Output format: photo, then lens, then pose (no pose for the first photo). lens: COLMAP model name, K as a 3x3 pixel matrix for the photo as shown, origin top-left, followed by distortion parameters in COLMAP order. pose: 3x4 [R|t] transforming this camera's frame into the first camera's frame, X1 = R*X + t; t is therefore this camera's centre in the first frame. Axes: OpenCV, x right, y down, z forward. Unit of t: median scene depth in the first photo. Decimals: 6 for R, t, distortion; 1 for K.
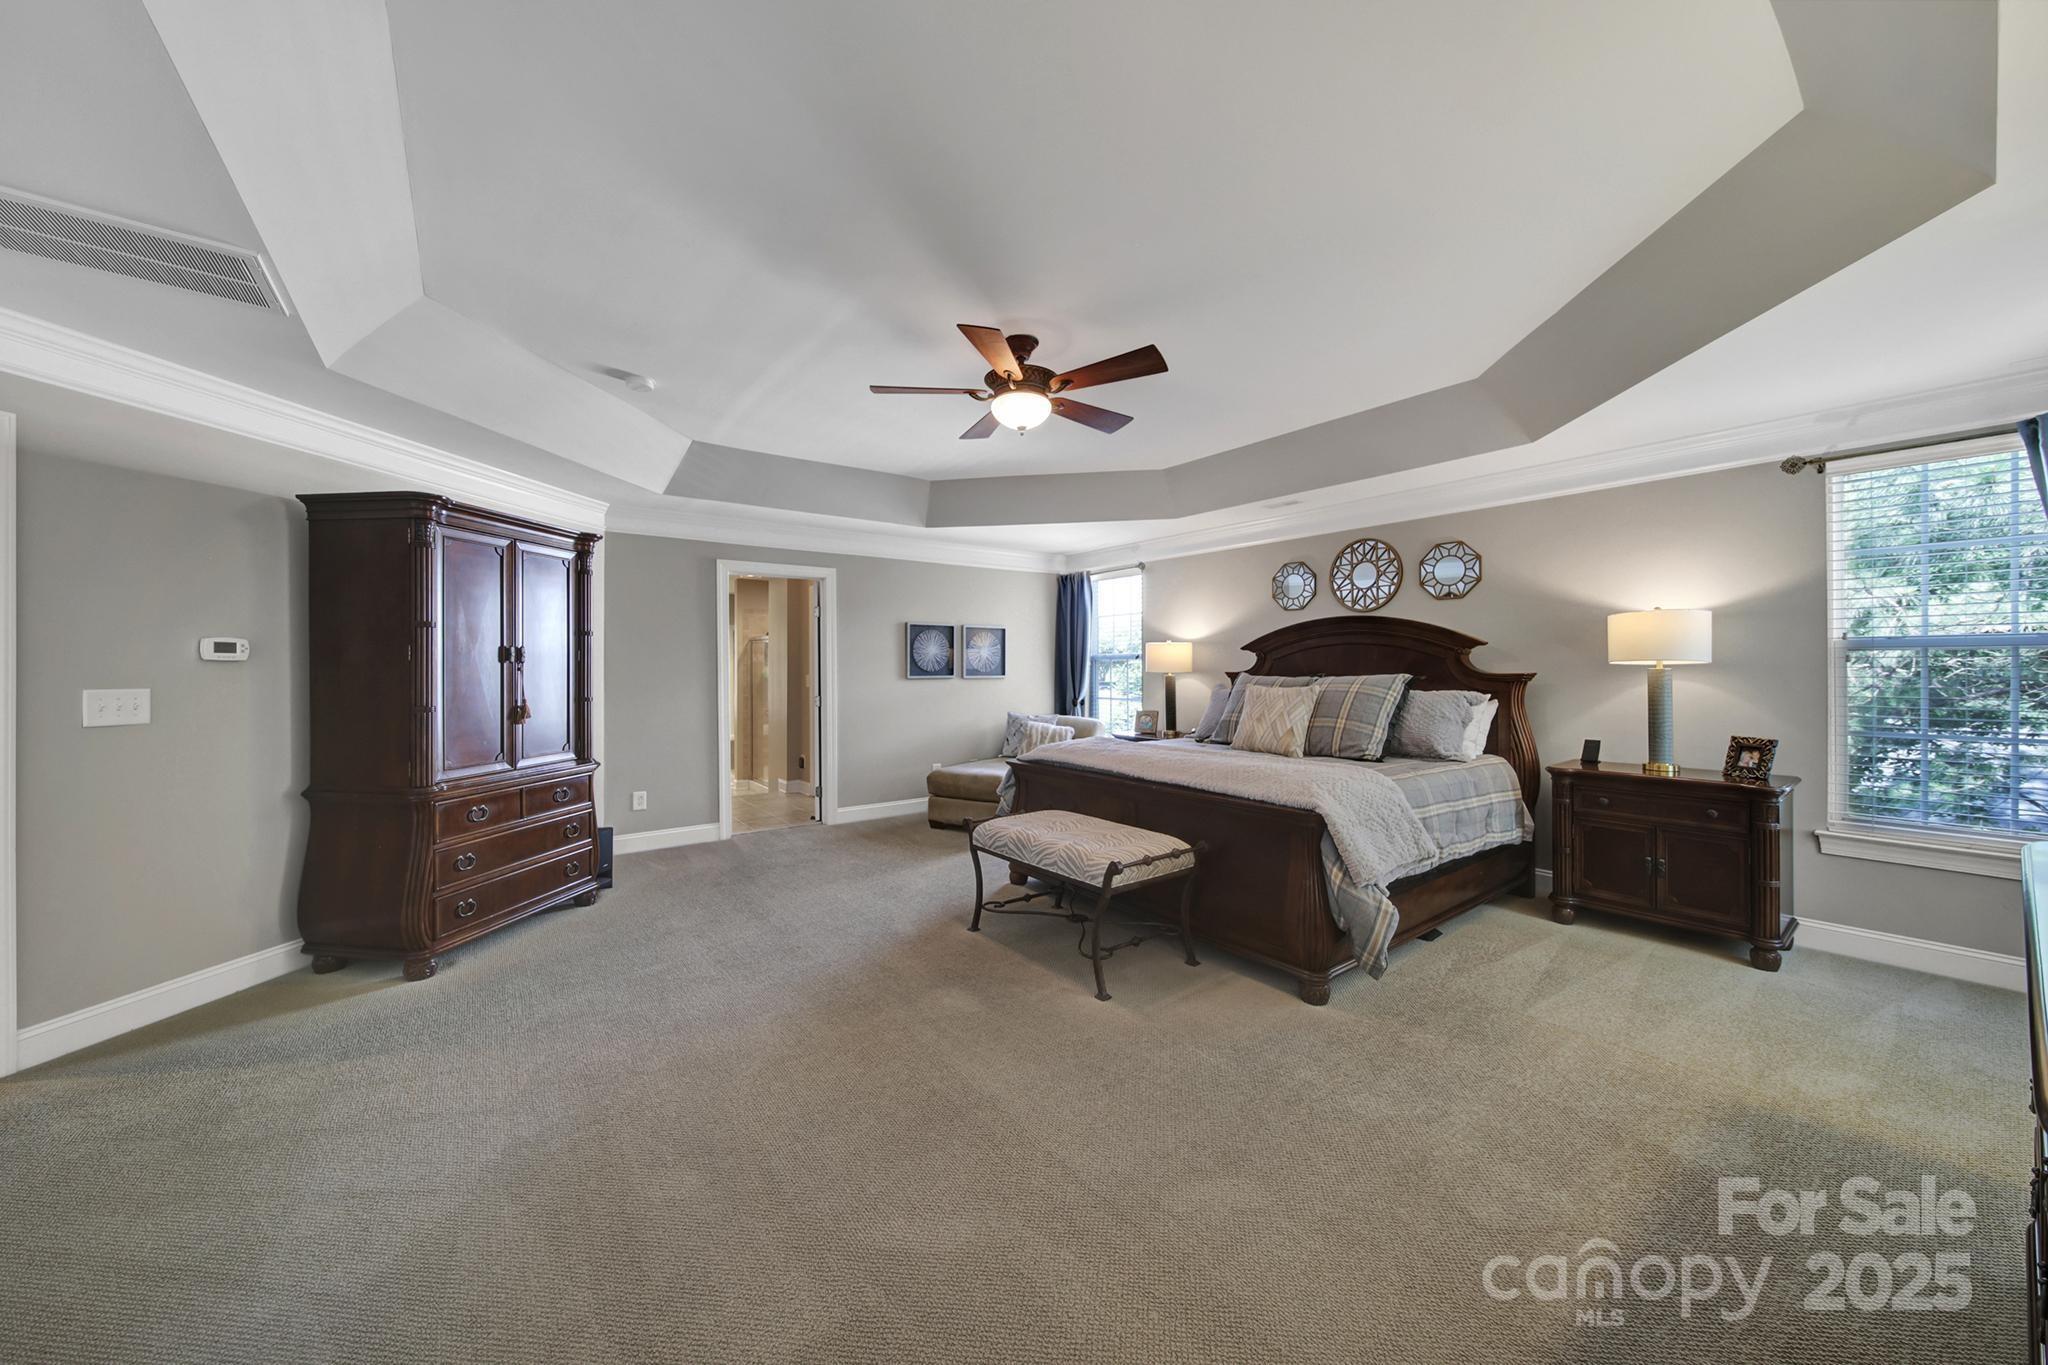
lens RADIAL K [[726.8, 0, 1021.9], [0, 726.8, 663.4], [0, 0, 1]] dist [0.000098, -0.000077]
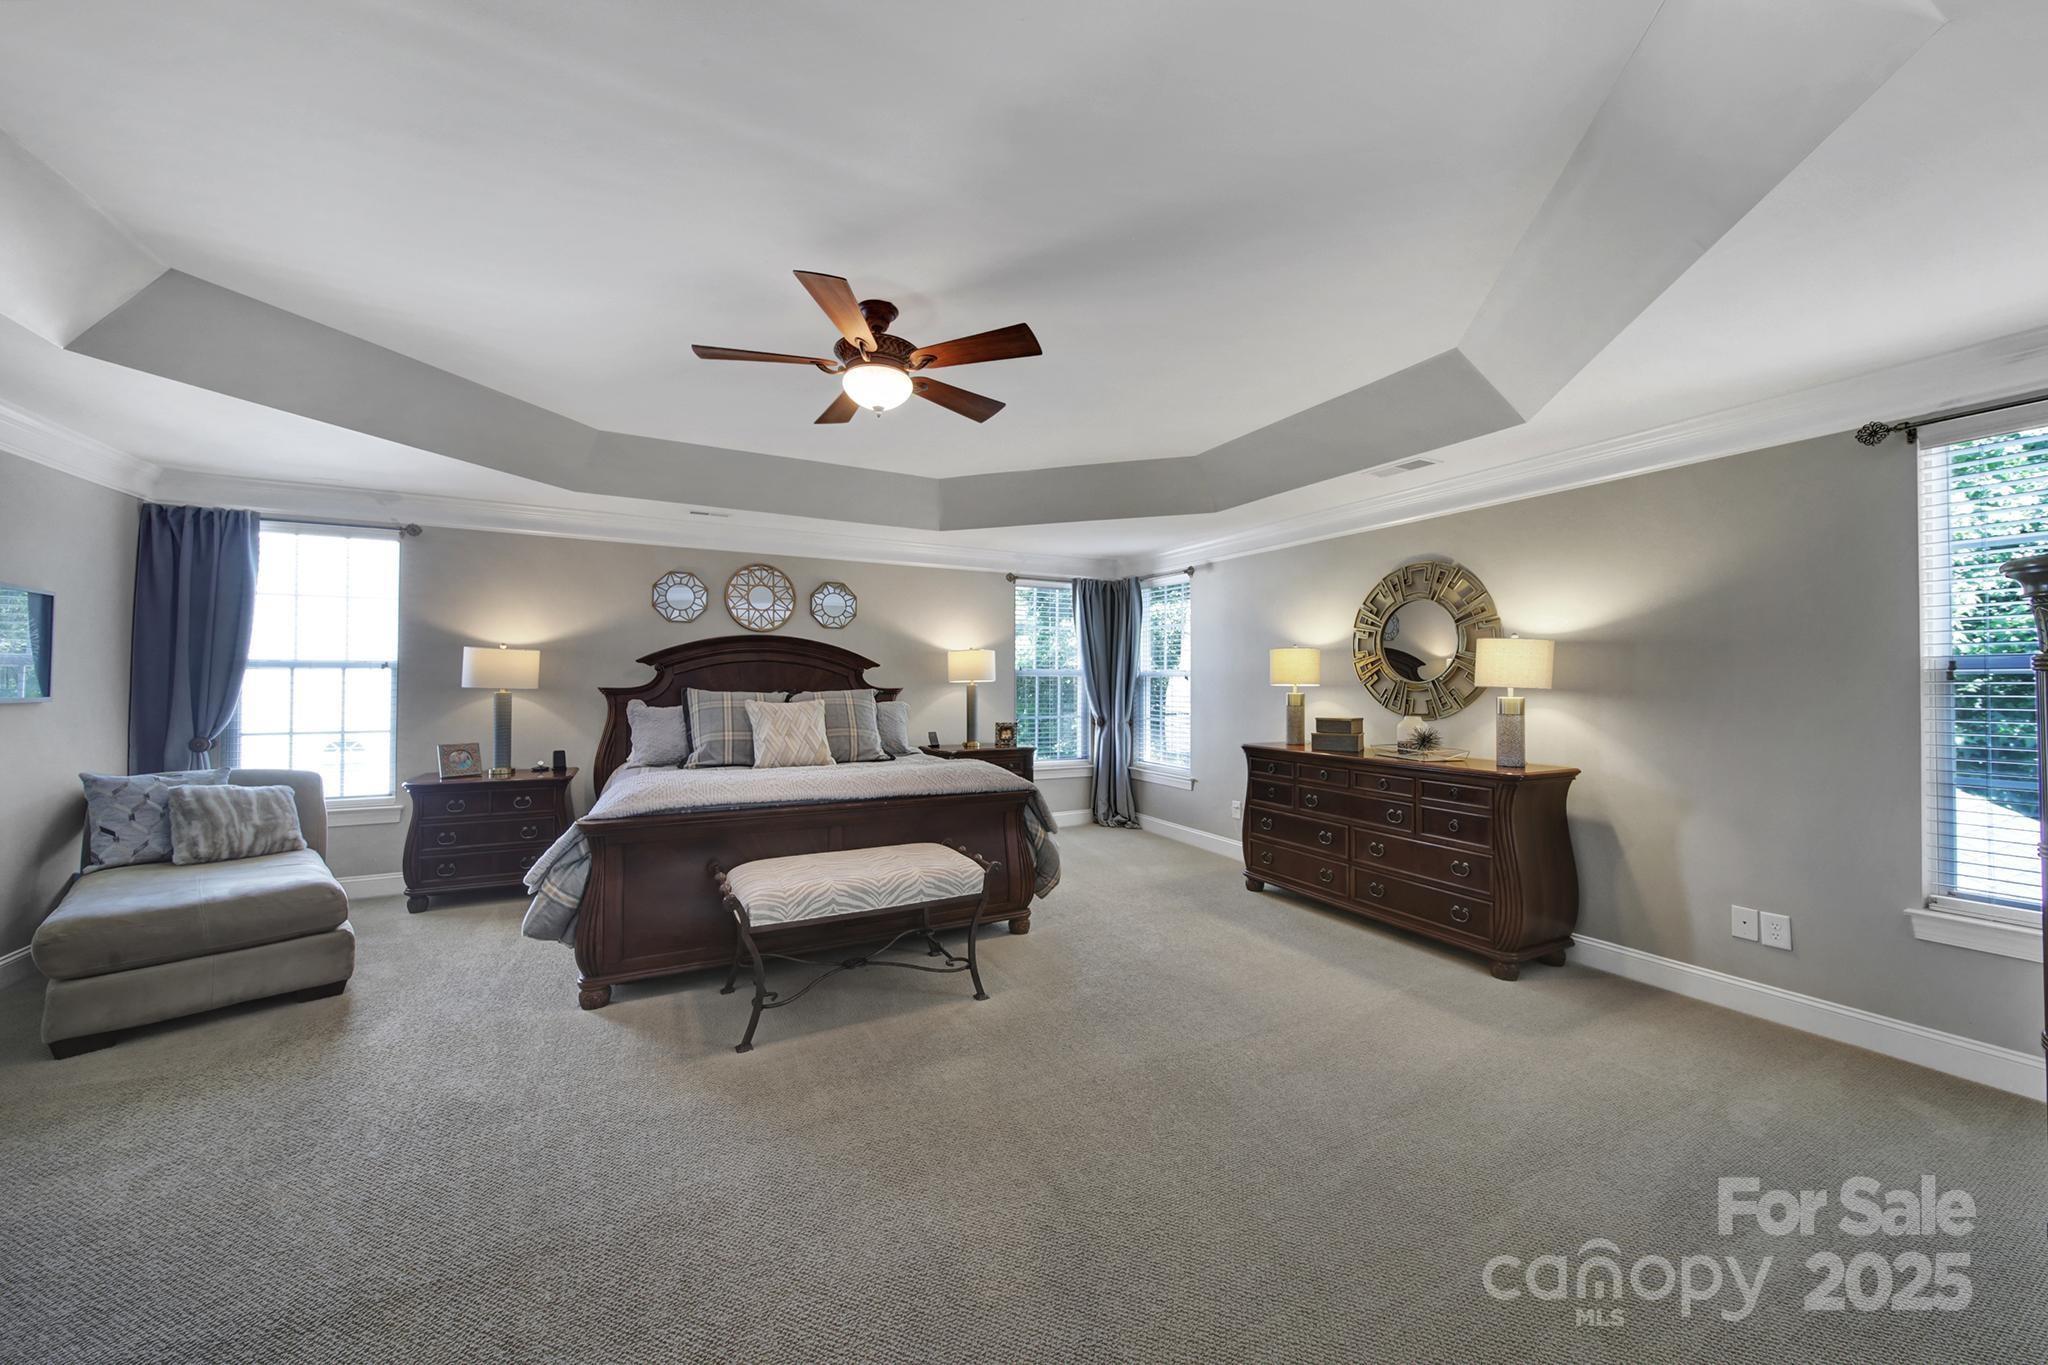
lens RADIAL K [[726.8, 0, 1021.9], [0, 726.8, 663.4], [0, 0, 1]] dist [0.000098, -0.000077]
pose [[0.163895, 0.031134, 0.985986, -0.543343], [-0.009238, 0.999506, -0.030025, 0.005199], [-0.986435, -0.004187, 0.164102, 0.451649]]
